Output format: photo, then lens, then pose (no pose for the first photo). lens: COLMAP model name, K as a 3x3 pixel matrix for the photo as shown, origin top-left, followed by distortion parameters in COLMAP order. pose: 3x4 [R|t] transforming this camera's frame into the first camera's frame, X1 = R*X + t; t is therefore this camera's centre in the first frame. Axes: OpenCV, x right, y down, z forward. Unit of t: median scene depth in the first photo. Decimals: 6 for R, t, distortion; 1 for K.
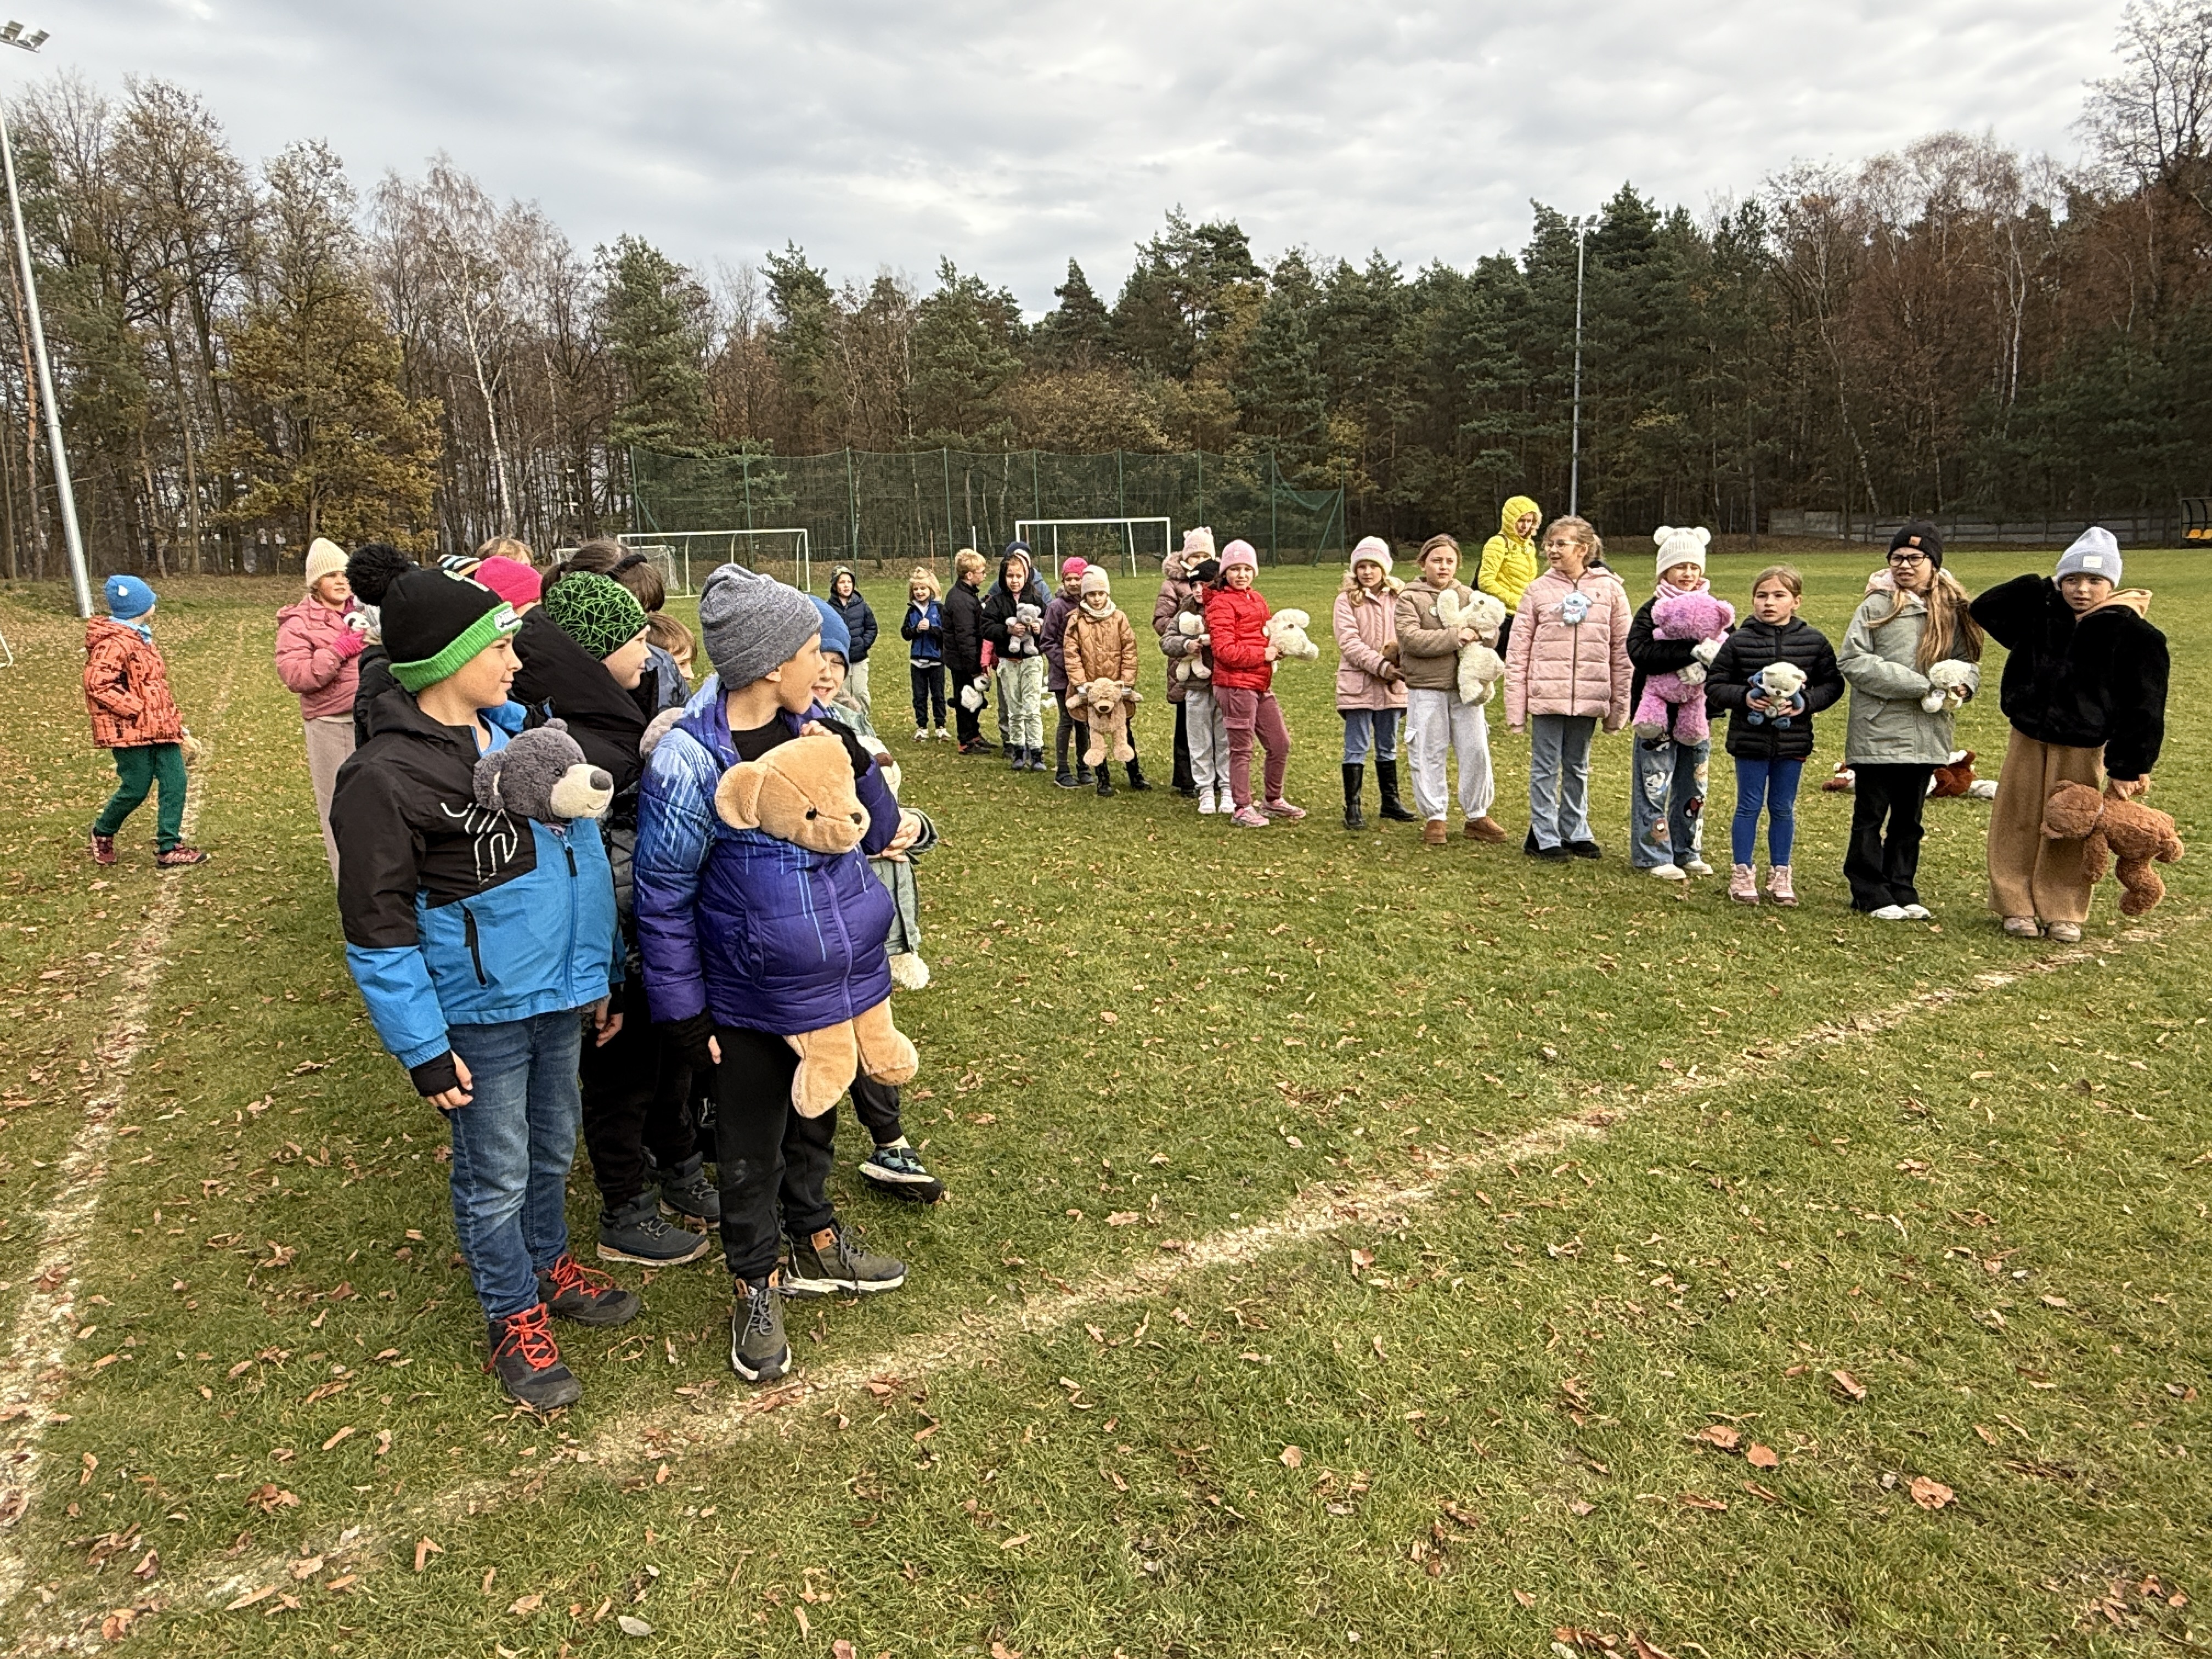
lens RADIAL K [[1408.6, 0, 1106.0], [0, 1408.6, 829.5], [0, 0, 1]] dist [-0.026169, 0.003323]
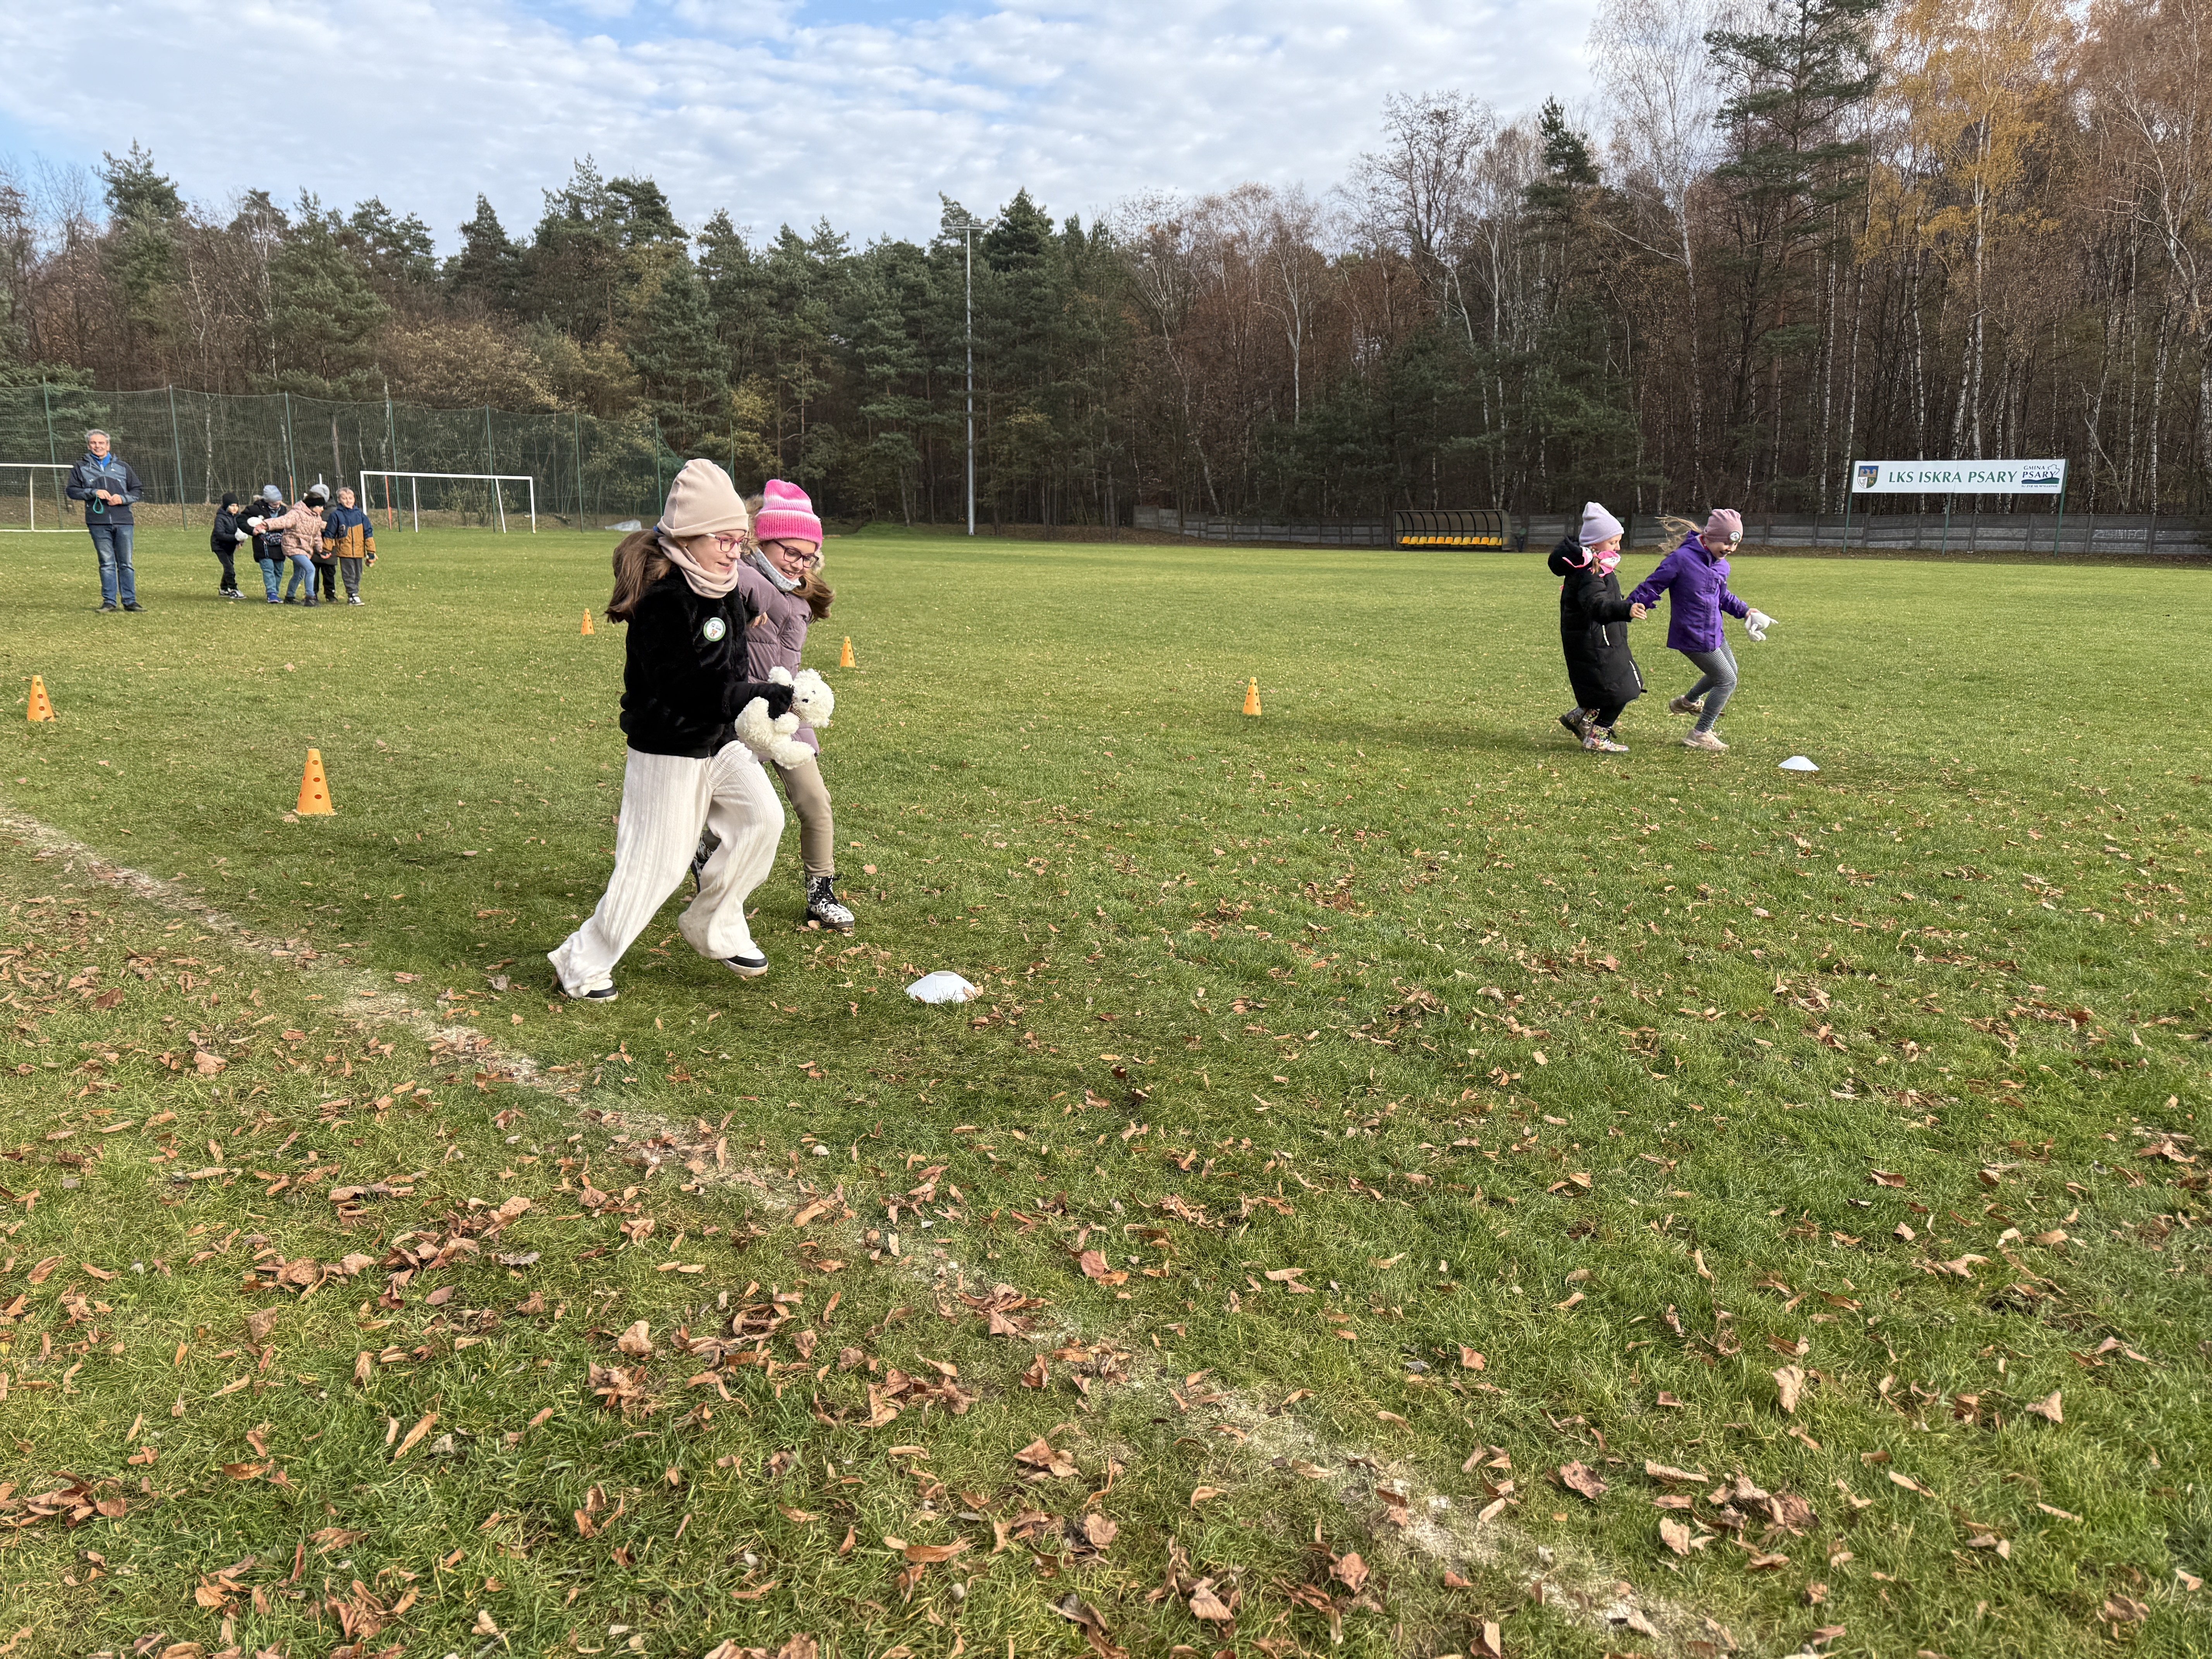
lens RADIAL K [[1598.6, 0, 1106.0], [0, 1598.6, 829.5], [0, 0, 1]] dist [-0.002149, -0.022184]
pose [[0.953261, -0.002974, 0.302134, 0.066995], [0.006405, 0.999926, -0.010365, 0.034487], [-0.302080, 0.011816, 0.953209, -0.164571]]
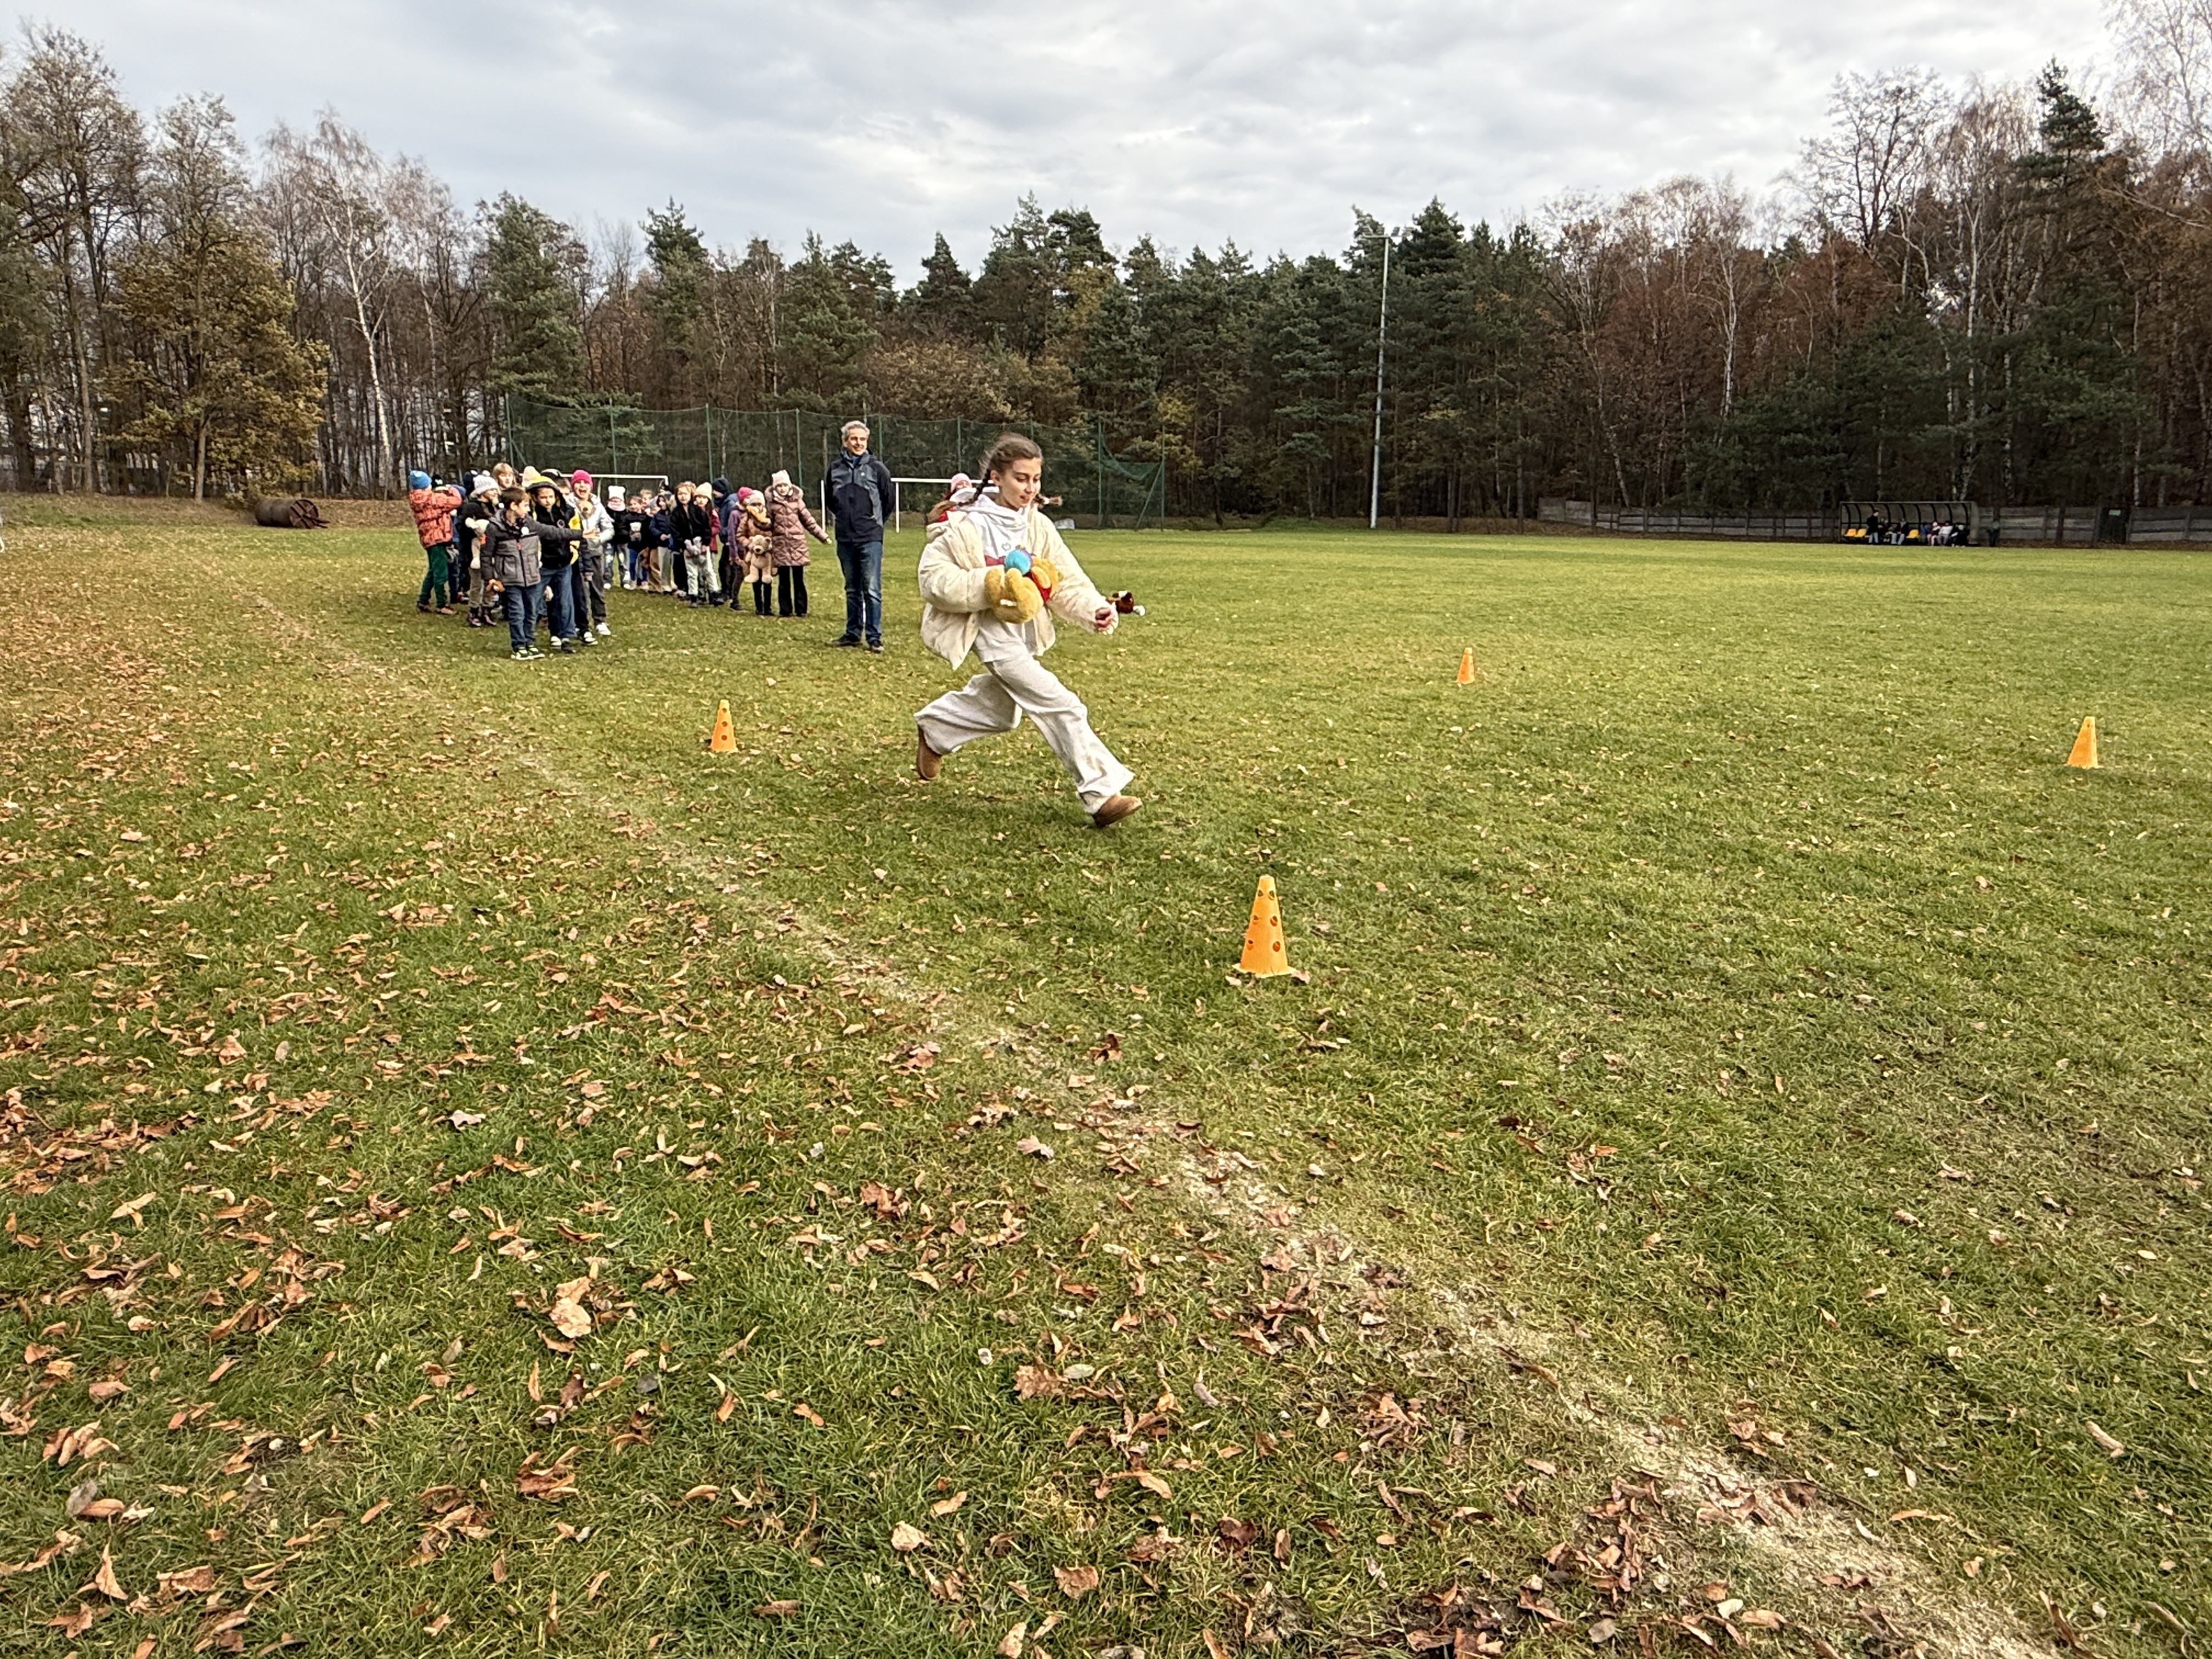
lens RADIAL K [[1408.6, 0, 1106.0], [0, 1408.6, 829.5], [0, 0, 1]] dist [-0.026169, 0.003323]
pose [[0.996234, 0.025368, 0.082908, 0.033831], [-0.027270, 0.999388, 0.021890, 0.022687], [-0.082302, -0.024069, 0.996317, -0.102065]]
